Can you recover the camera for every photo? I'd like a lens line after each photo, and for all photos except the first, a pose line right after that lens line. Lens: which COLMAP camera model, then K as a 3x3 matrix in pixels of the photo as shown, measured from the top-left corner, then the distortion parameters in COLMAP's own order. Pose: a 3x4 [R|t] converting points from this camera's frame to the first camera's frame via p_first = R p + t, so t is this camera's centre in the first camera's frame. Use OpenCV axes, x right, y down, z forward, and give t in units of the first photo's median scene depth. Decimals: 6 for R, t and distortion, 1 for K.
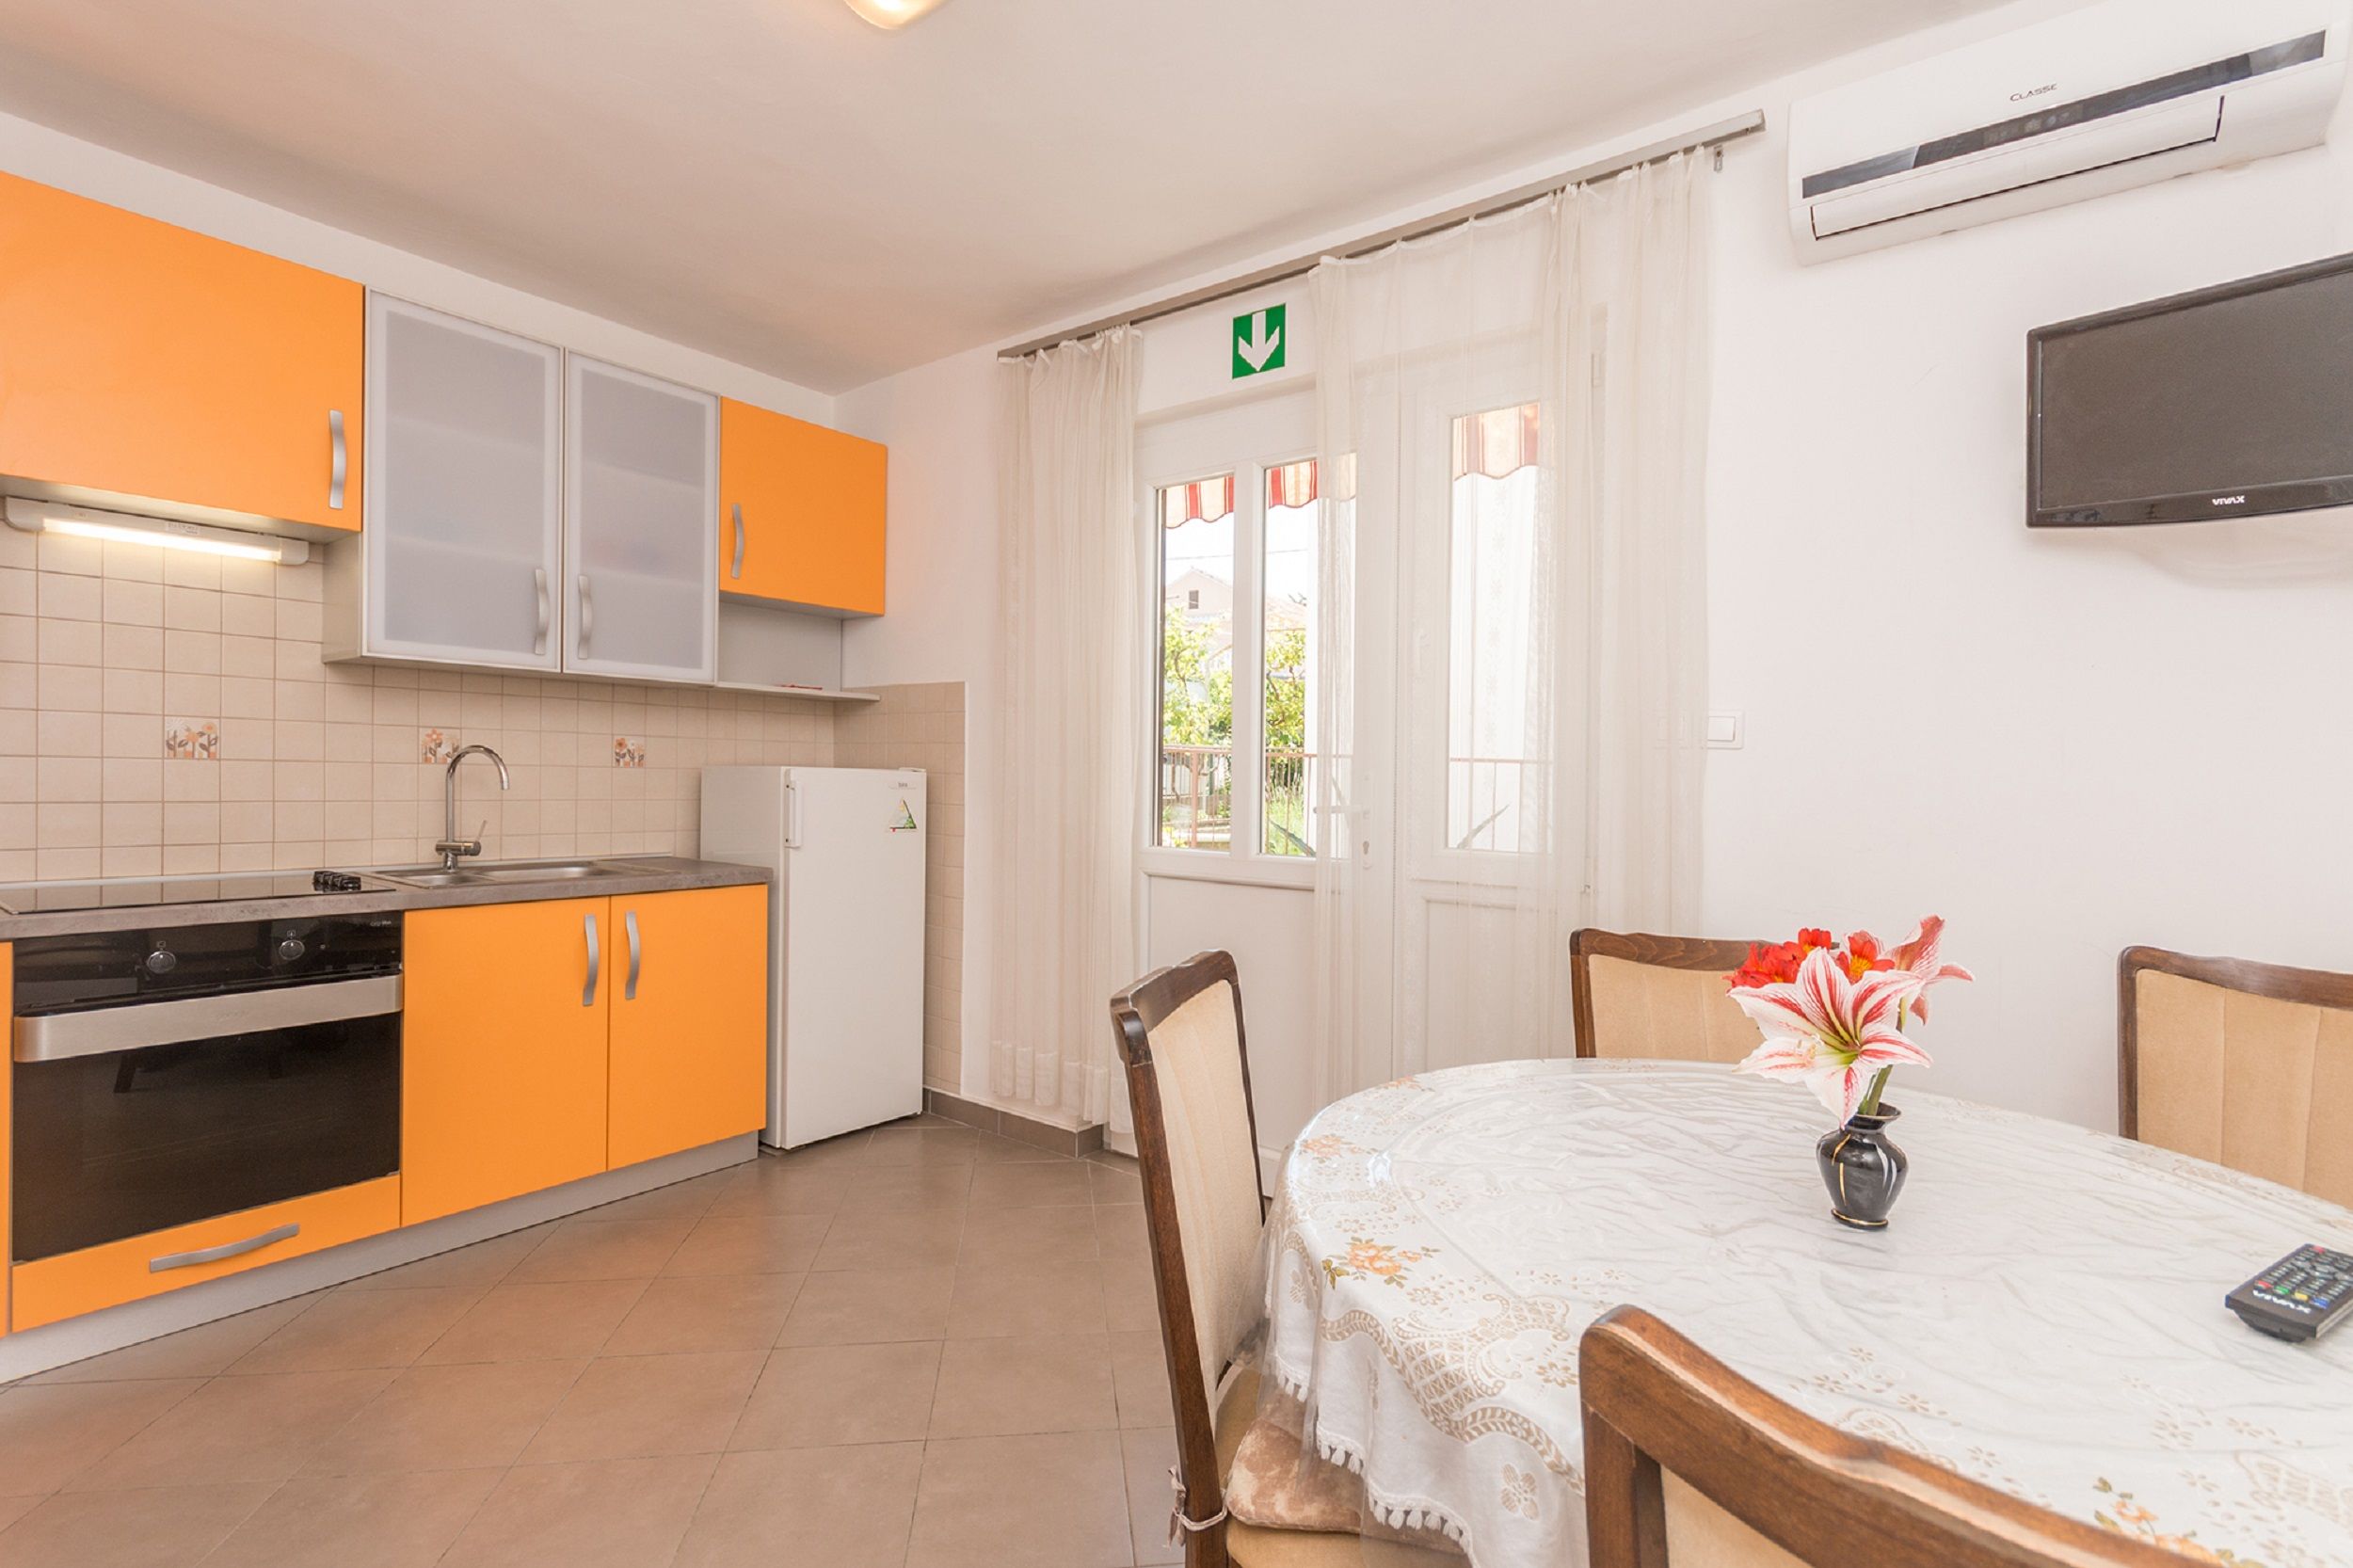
lens RADIAL K [[1074.9, 0, 1189.1], [0, 1074.9, 796.7], [0, 0, 1]] dist [0.005585, -0.001720]
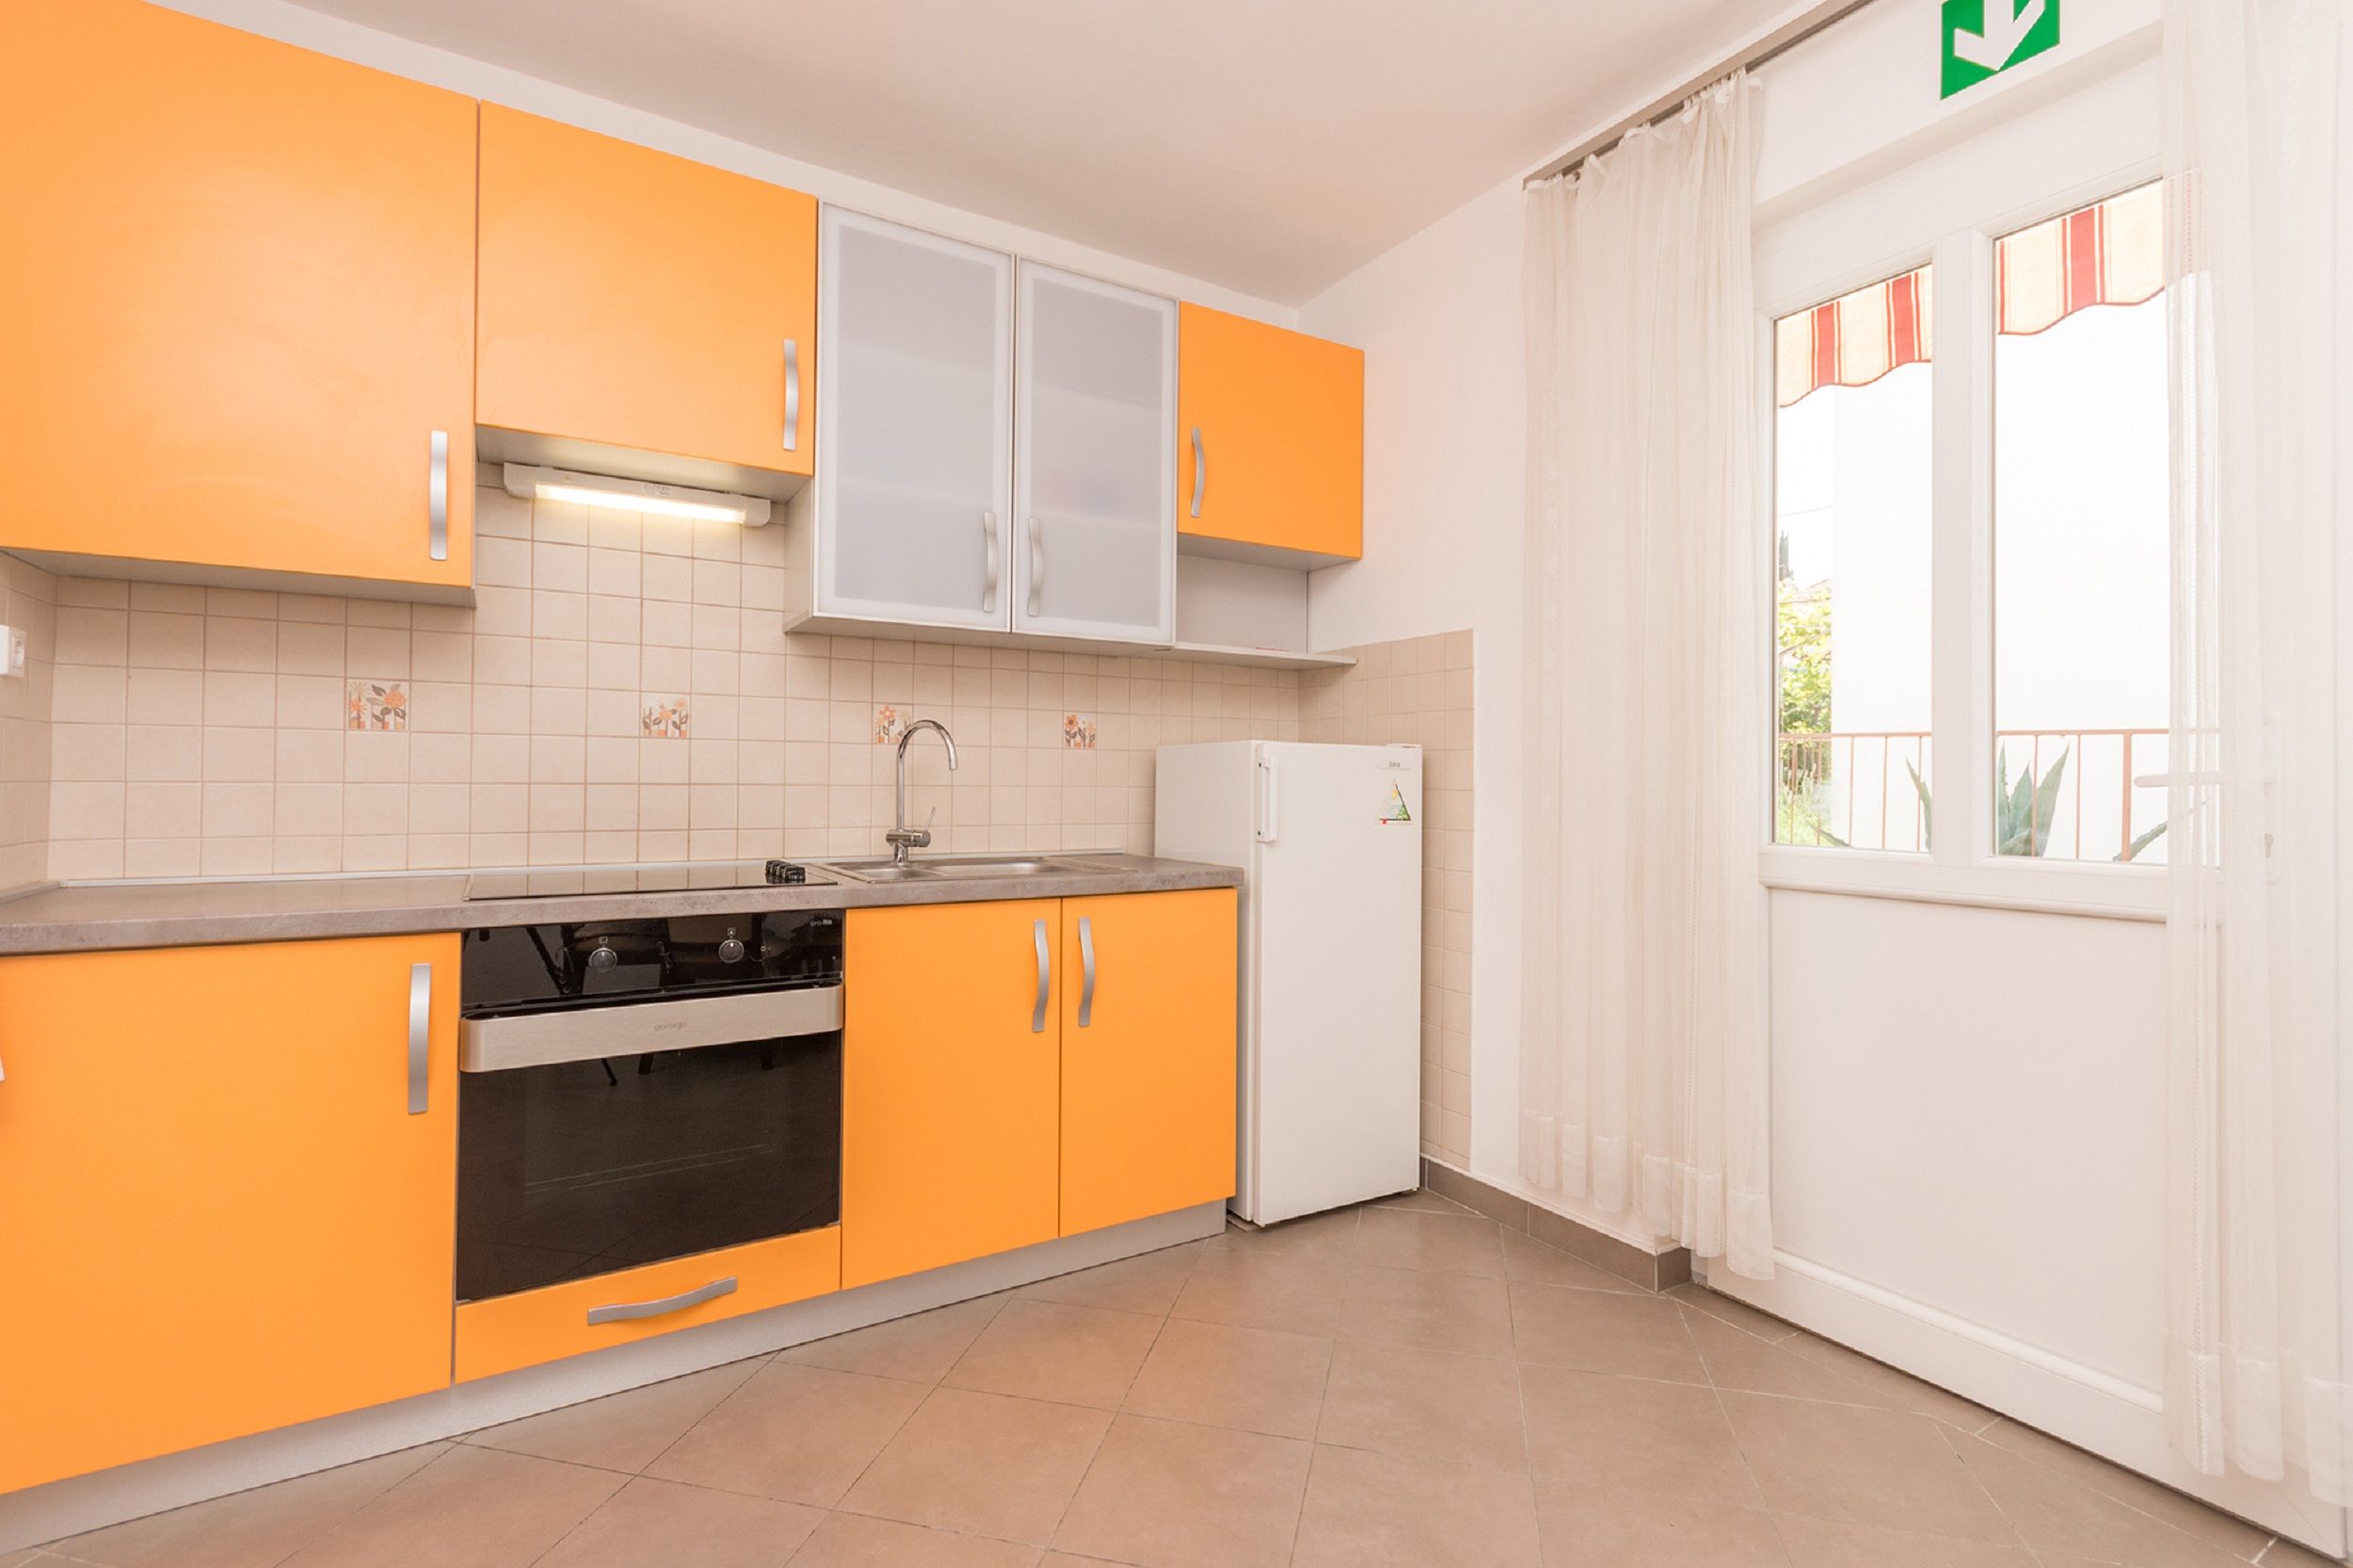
lens RADIAL K [[1074.9, 0, 1189.6], [0, 1074.9, 768.3], [0, 0, 1]] dist [0.005585, -0.001720]
pose [[0.932940, -0.017337, -0.359613, -0.167939], [0.004014, 0.999279, -0.037762, 0.028026], [0.360009, 0.033786, 0.932337, 0.297776]]
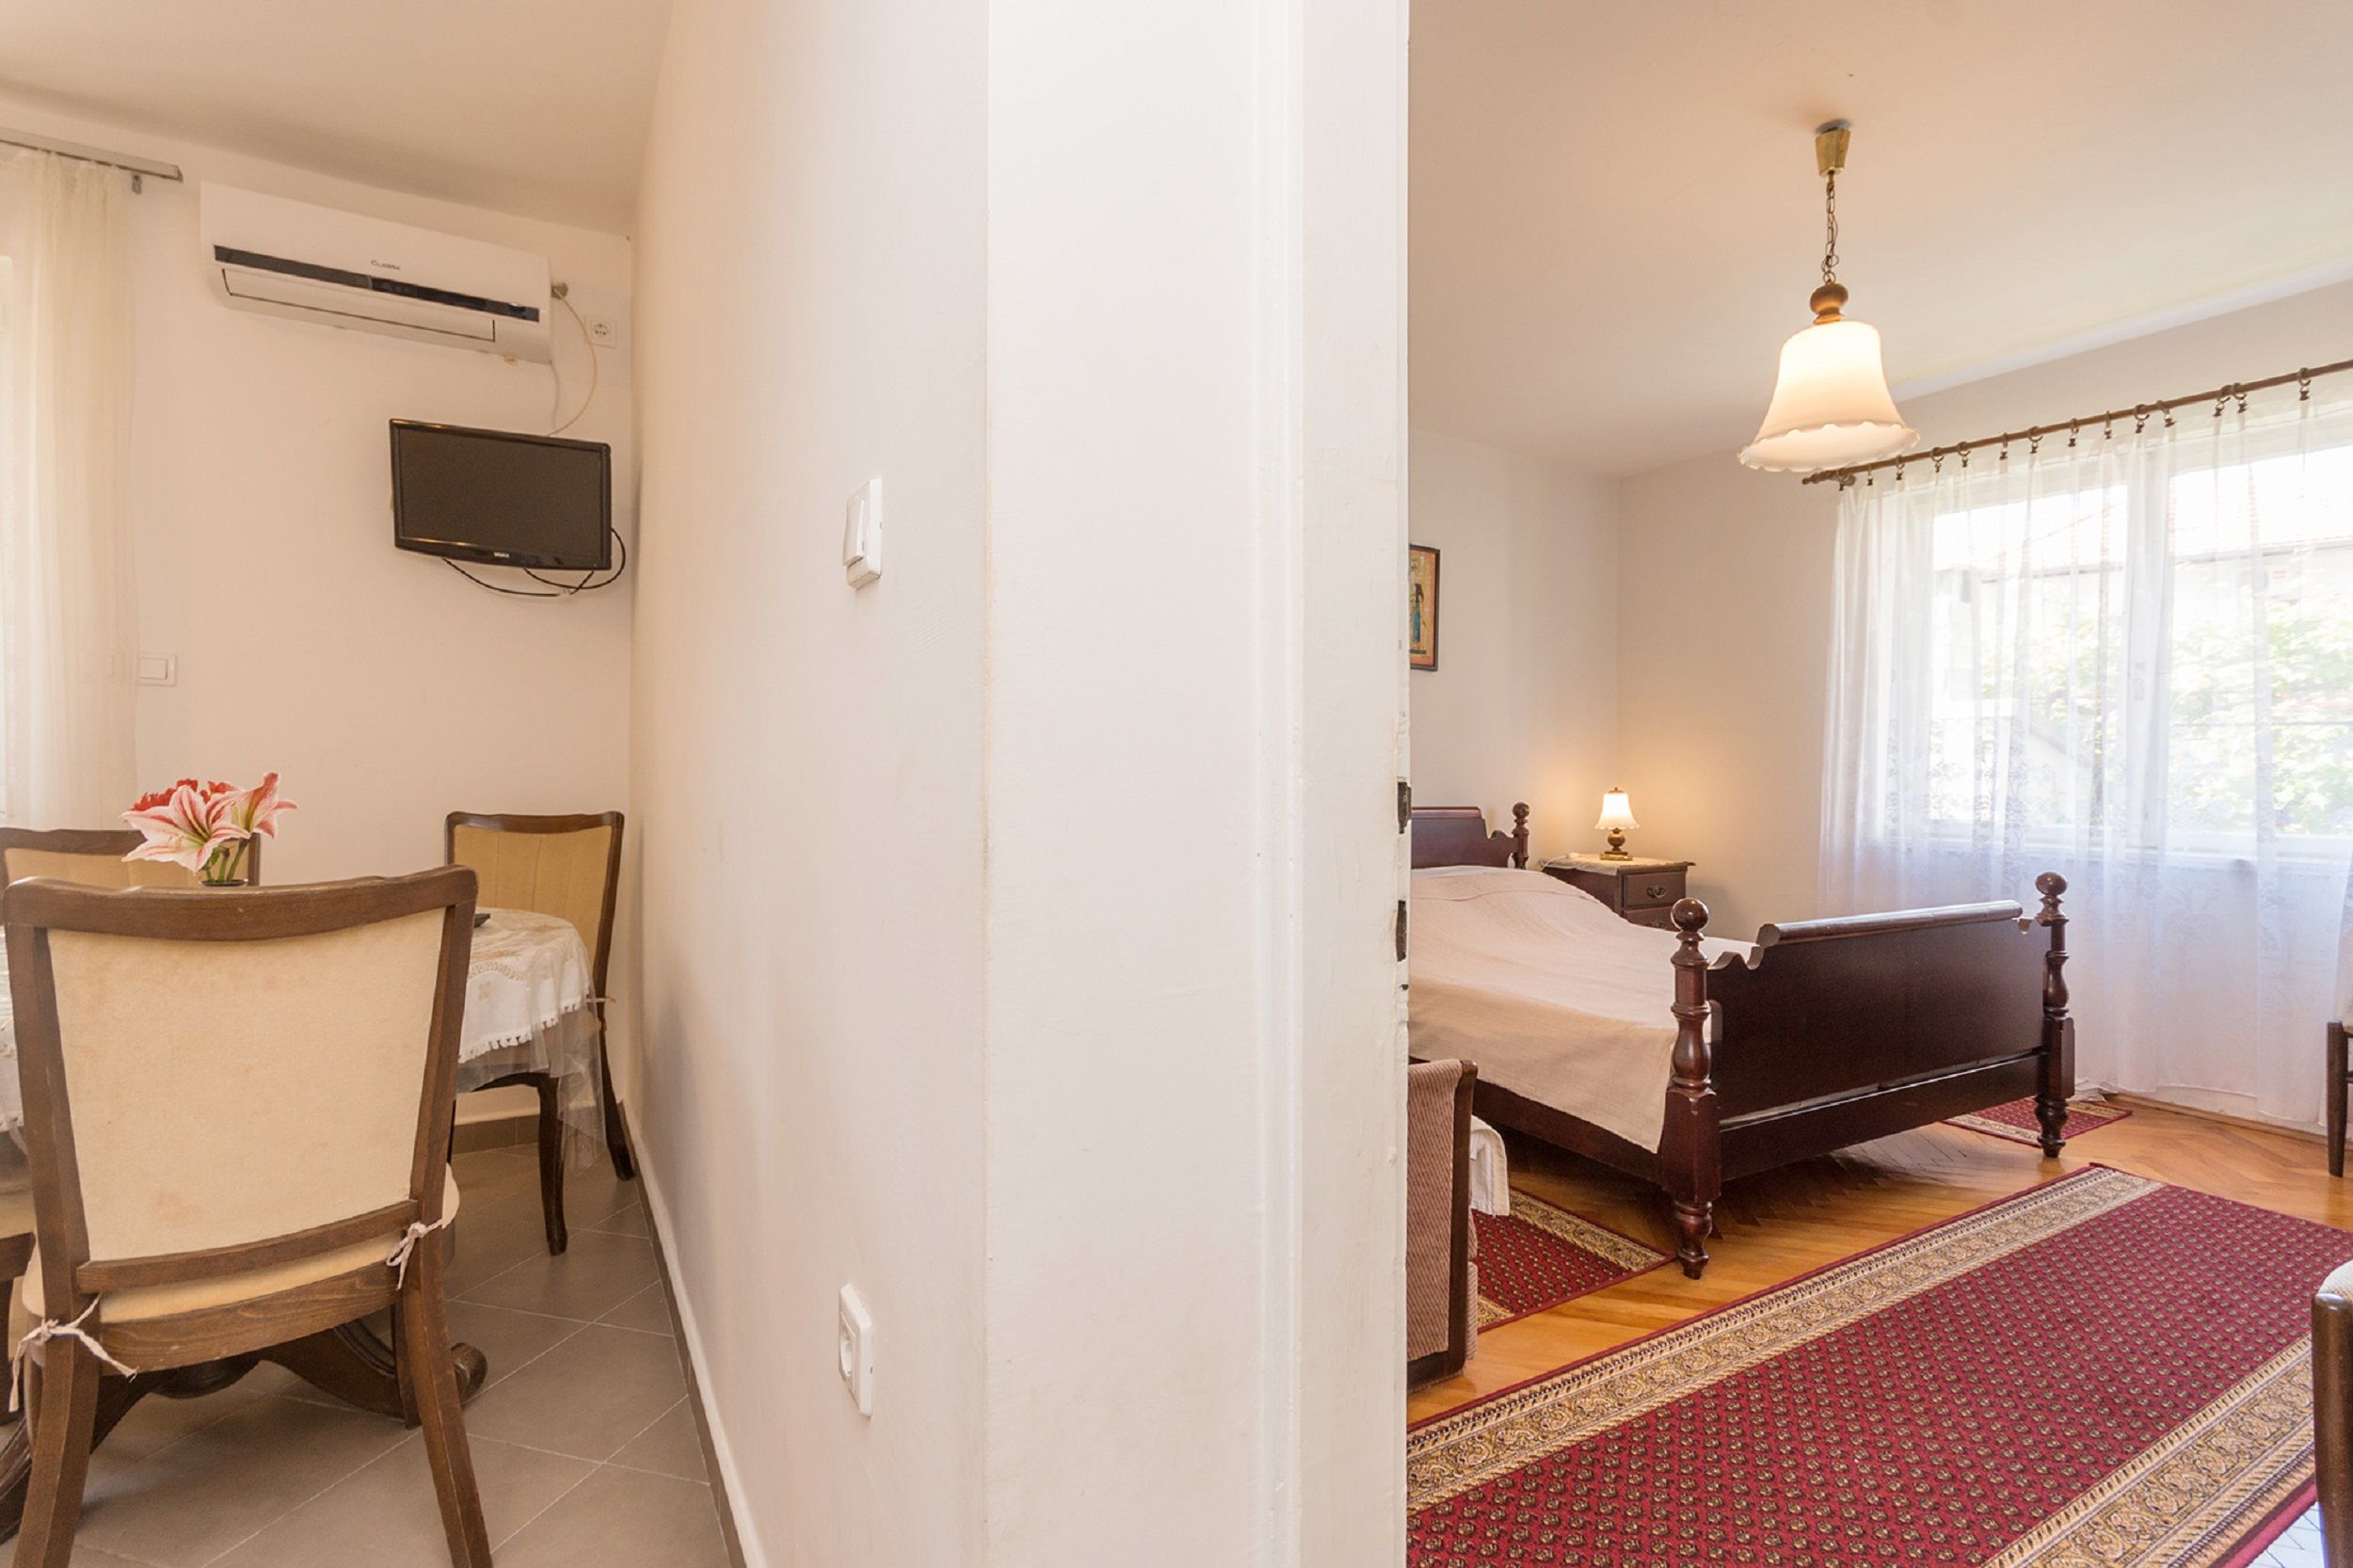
lens RADIAL K [[1074.9, 0, 1184.8], [0, 1074.9, 791.9], [0, 0, 1]] dist [0.005585, -0.001720]
pose [[0.374952, -0.028512, 0.926606, -0.161269], [0.006485, 0.999583, 0.028133, 0.041381], [-0.927022, -0.004539, 0.374980, -0.435485]]
